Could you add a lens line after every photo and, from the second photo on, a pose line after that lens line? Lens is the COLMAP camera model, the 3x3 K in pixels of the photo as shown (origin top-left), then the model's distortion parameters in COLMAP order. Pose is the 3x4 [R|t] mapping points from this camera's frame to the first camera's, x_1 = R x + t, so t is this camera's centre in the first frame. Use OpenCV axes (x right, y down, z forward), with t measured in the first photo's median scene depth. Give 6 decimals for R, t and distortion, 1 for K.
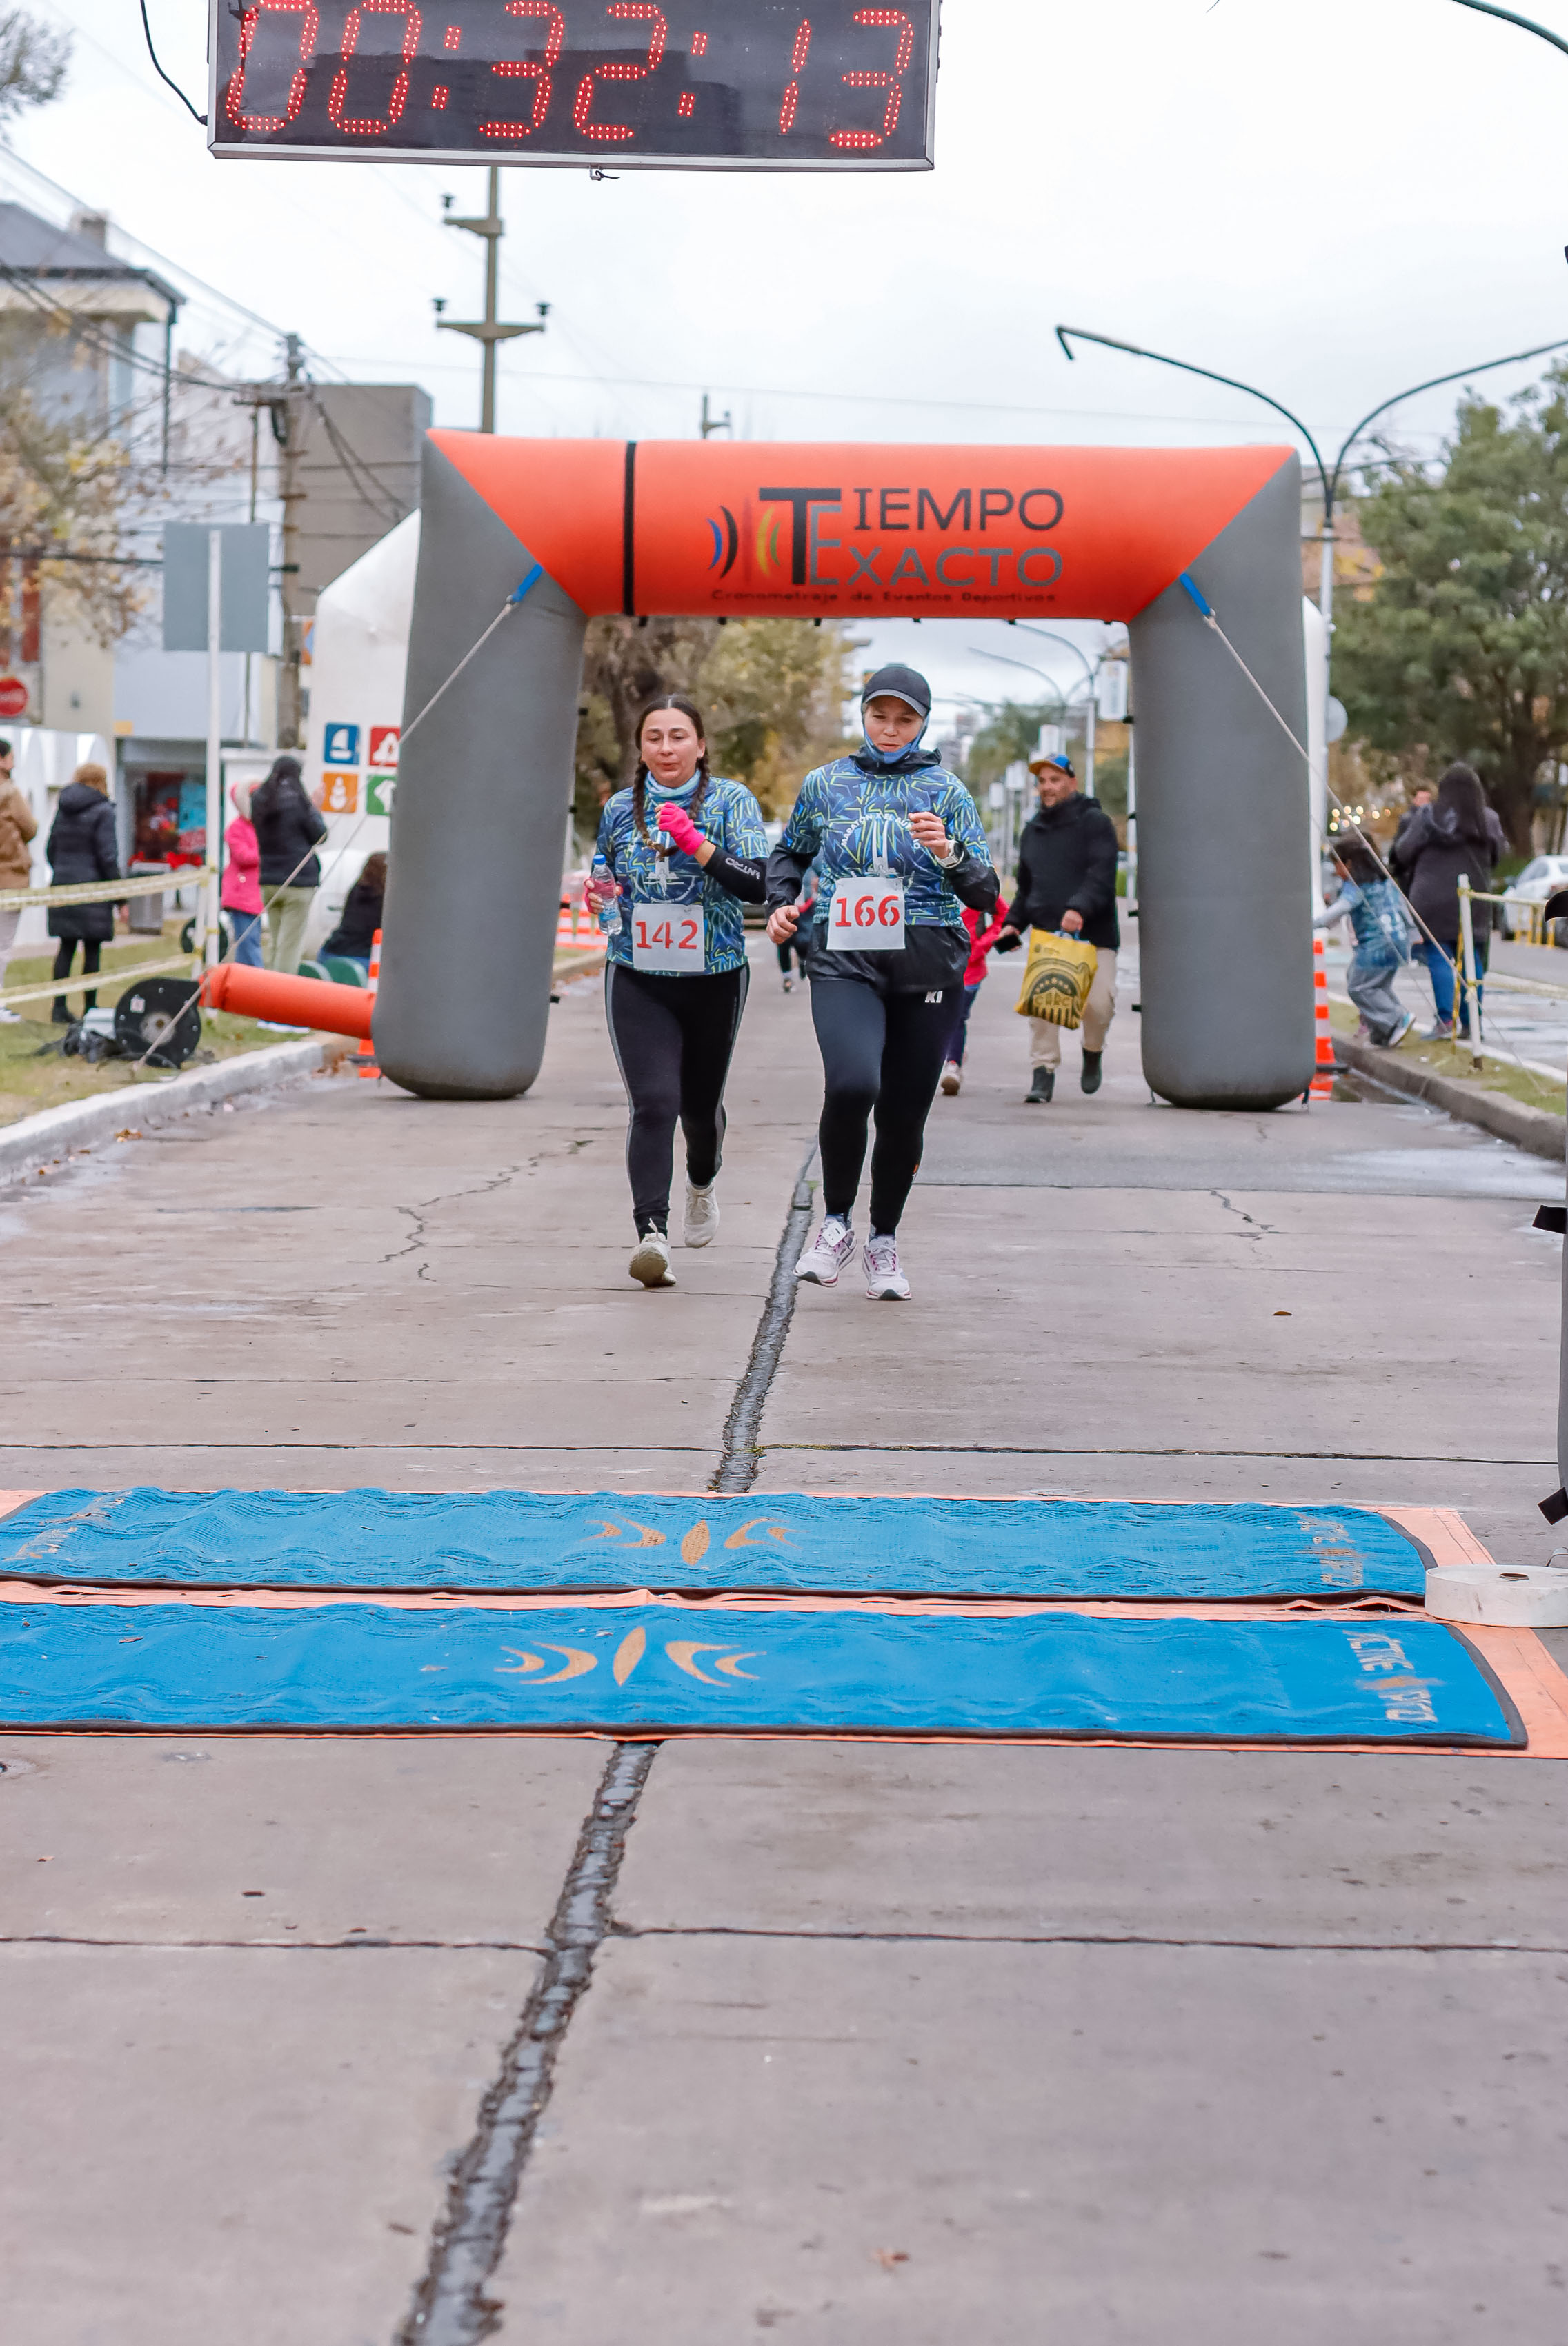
lens RADIAL K [[5516.8, 0, 784.0], [0, 5516.8, 1173.0], [0, 0, 1]] dist [0.032531, -0.491724]
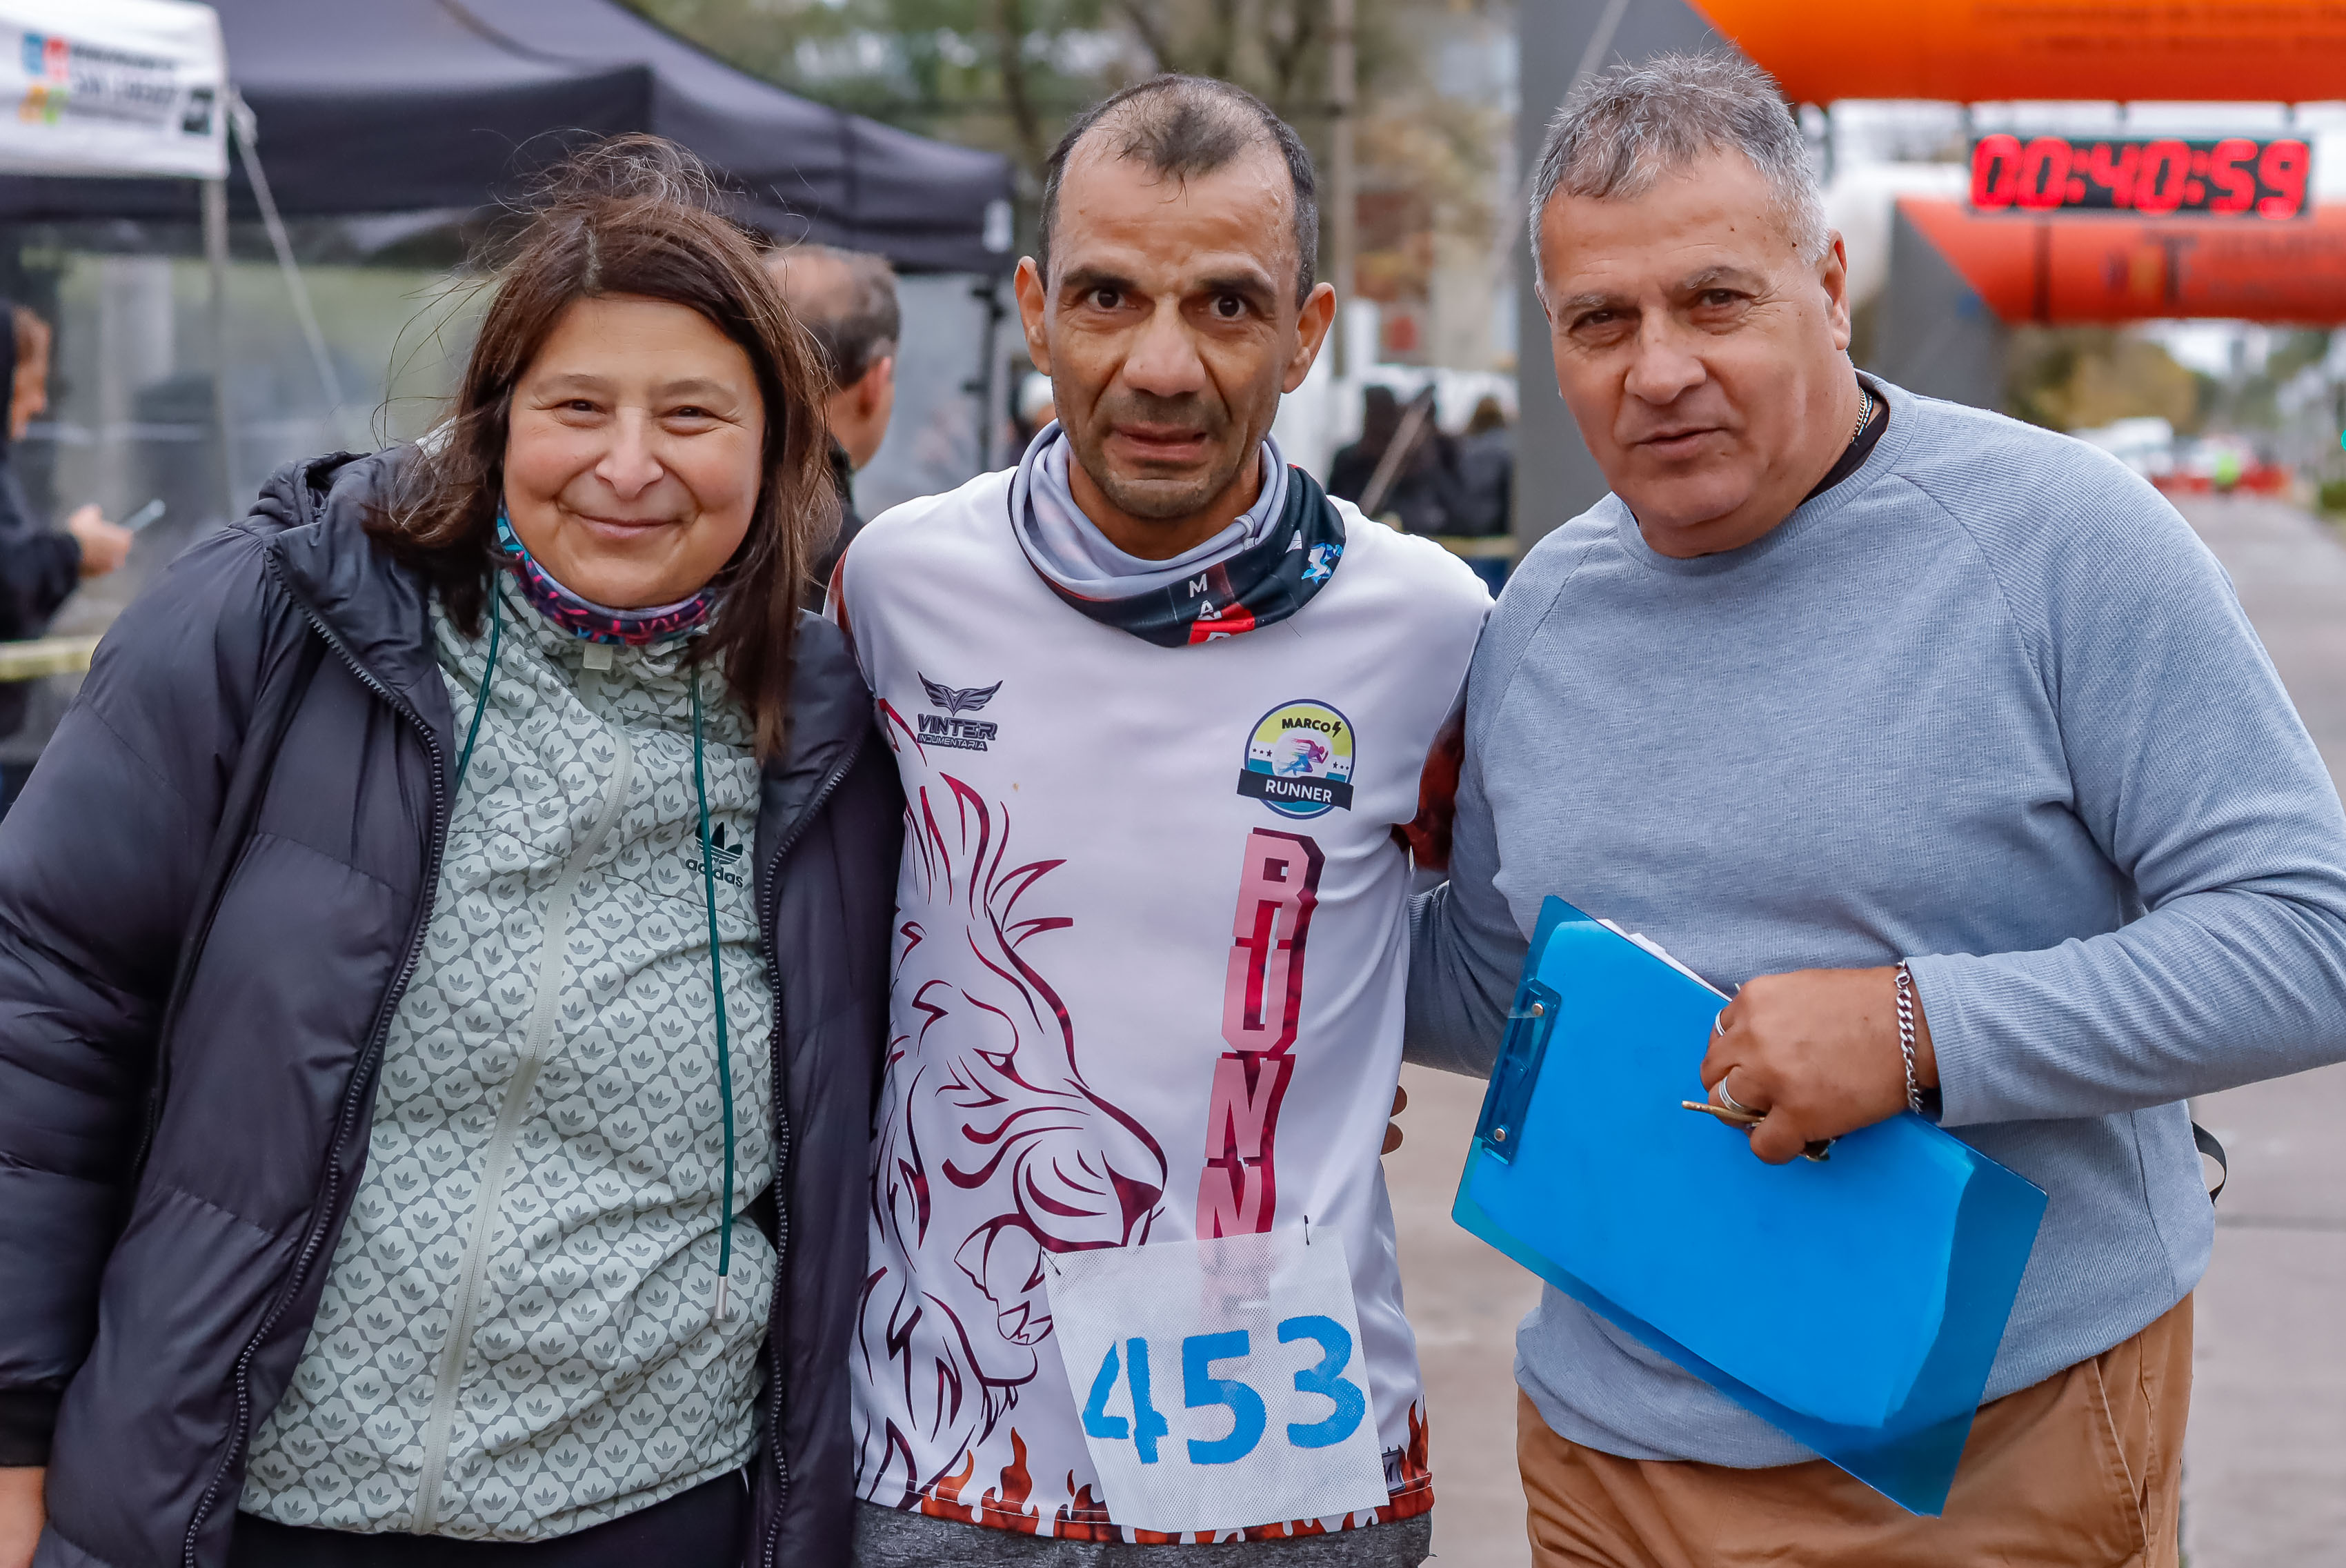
lens RADIAL K [[5516.8, 0, 1173.0], [0, 5516.8, 784.0], [0, 0, 1]] dist [0.032531, -0.491724]
pose [[0.987146, 0.007276, -0.159656, -0.021718], [-0.006980, 0.999973, 0.002415, 0.009924], [0.159670, -0.001270, 0.987170, -0.382835]]
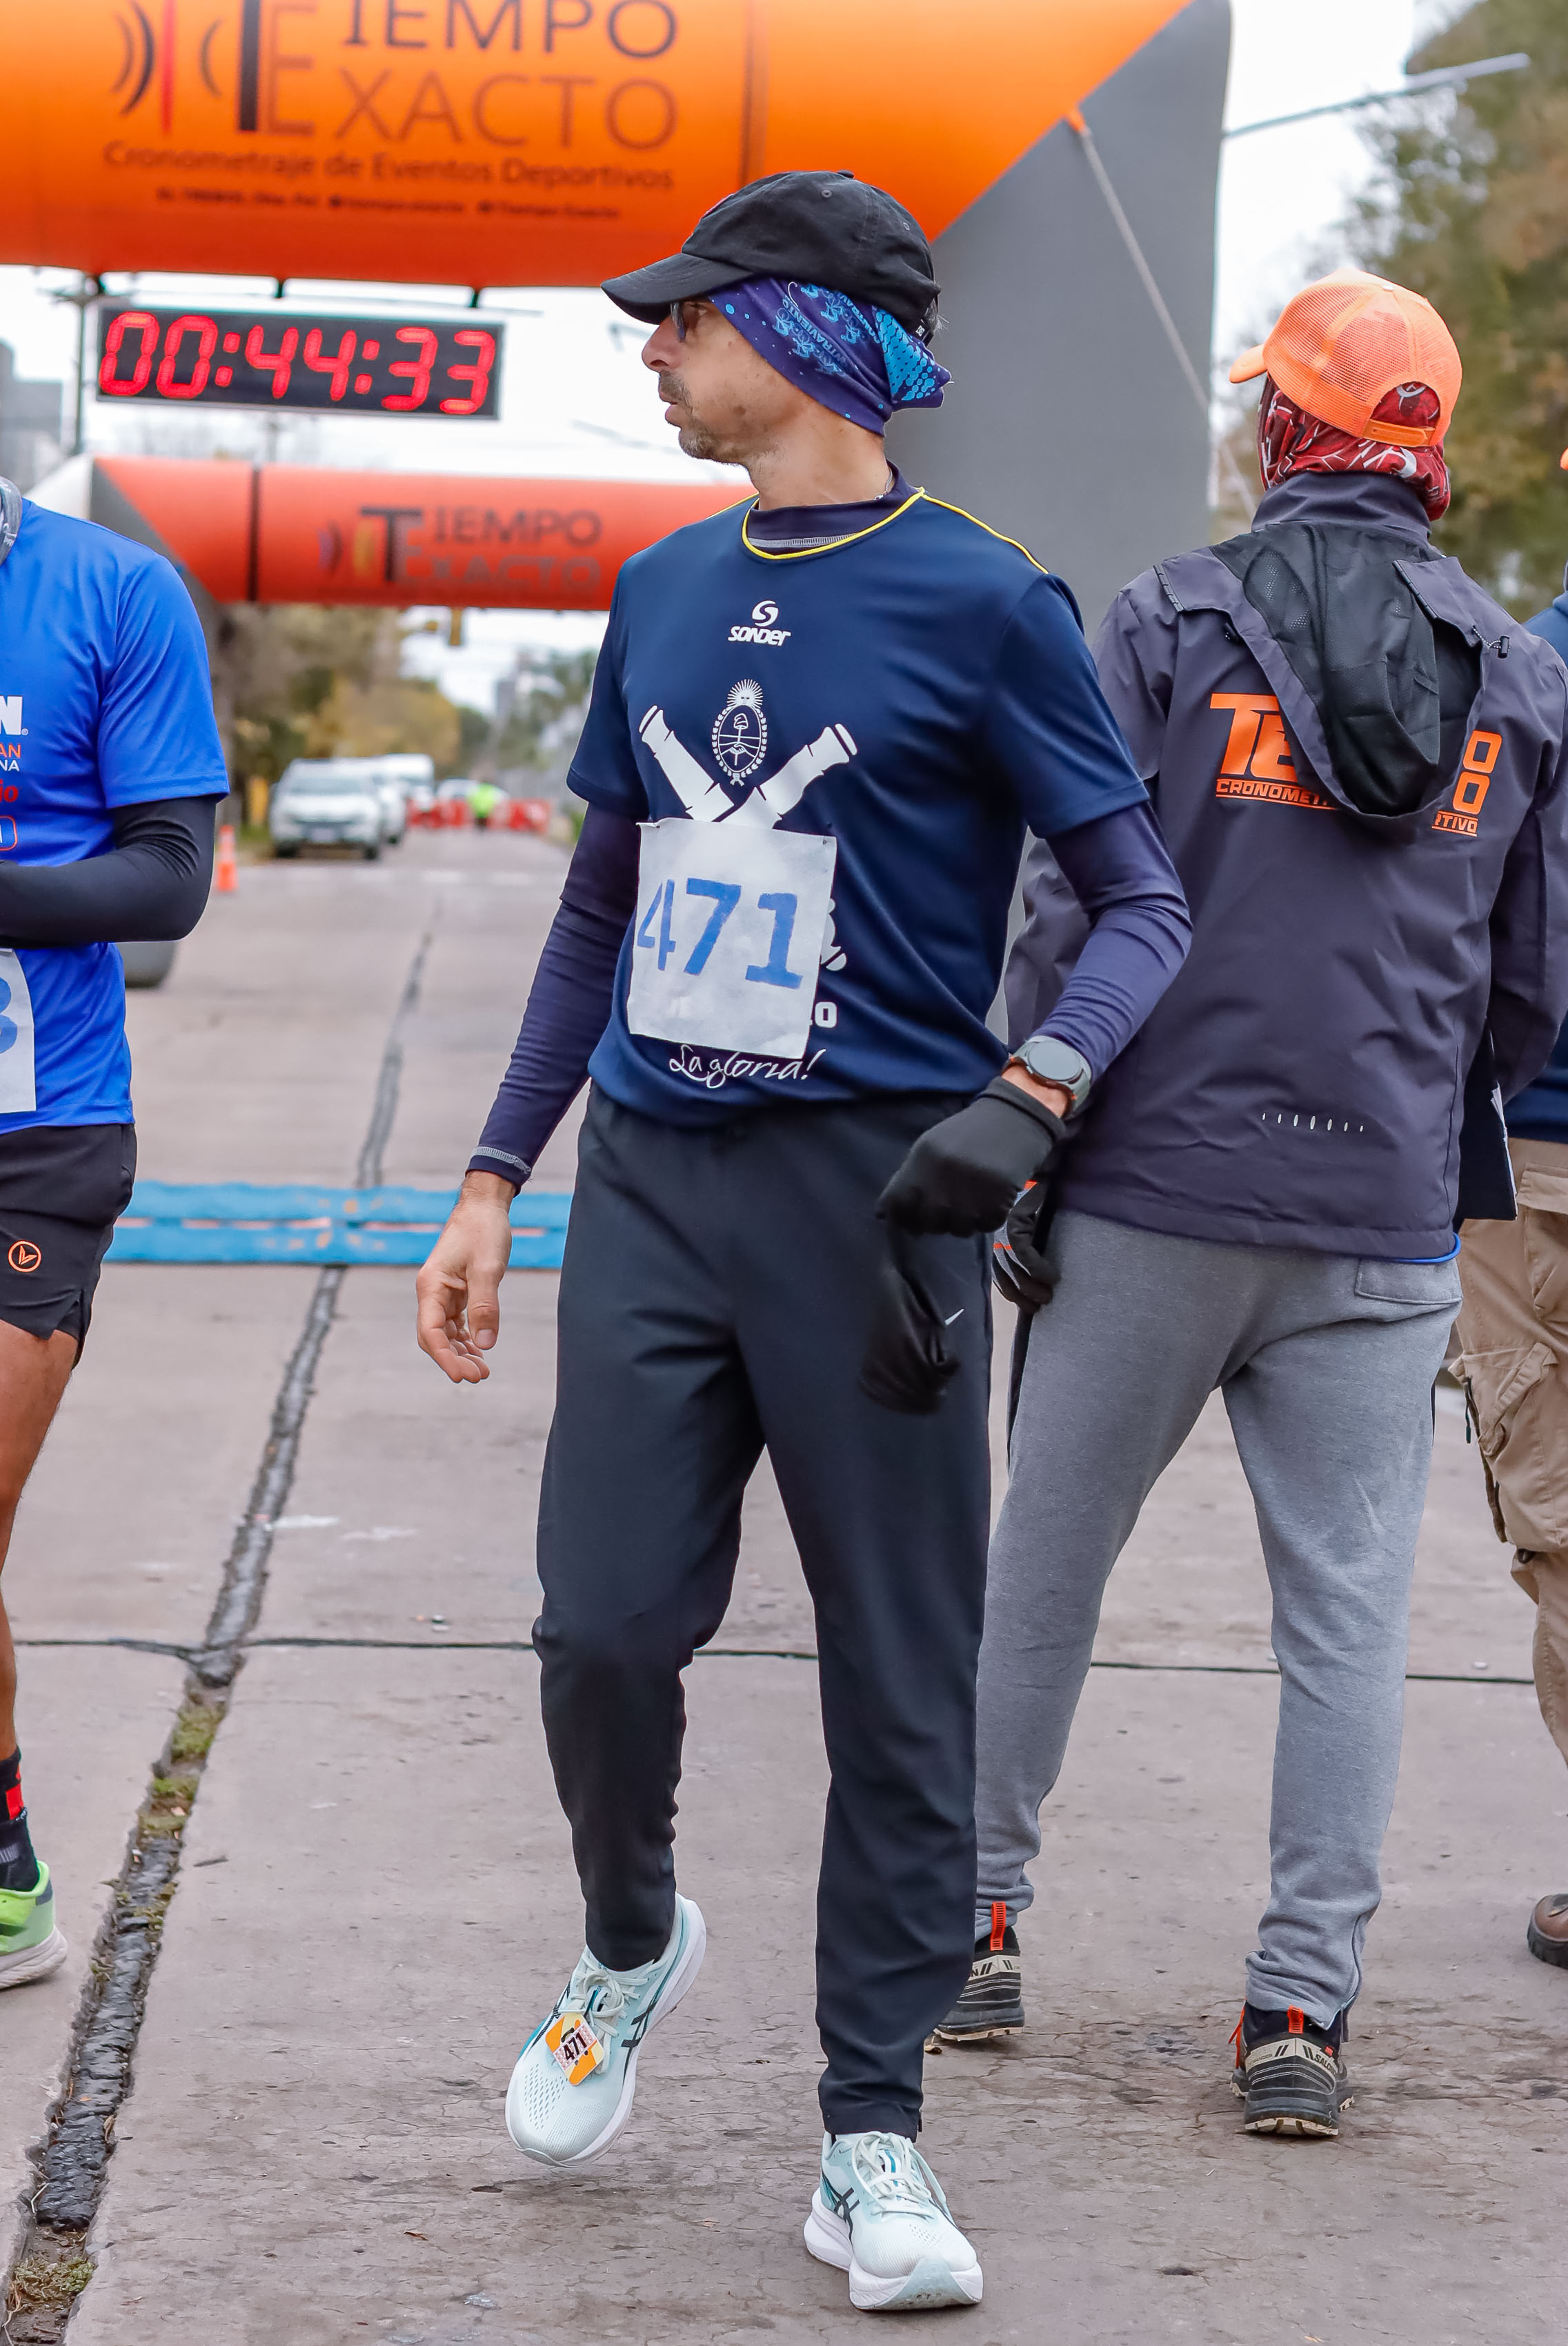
lens RADIAL K [[5536.3, 0, 784.0], [0, 5536.3, 1173.0], [0, 0, 1]] dist [-0.025511, -0.130934]
pose [[0.996559, 0.016514, 0.081219, -0.007912], [-0.017402, 0.999796, 0.010238, 0.013399], [-0.081034, -0.011616, 0.996644, -0.267551]]
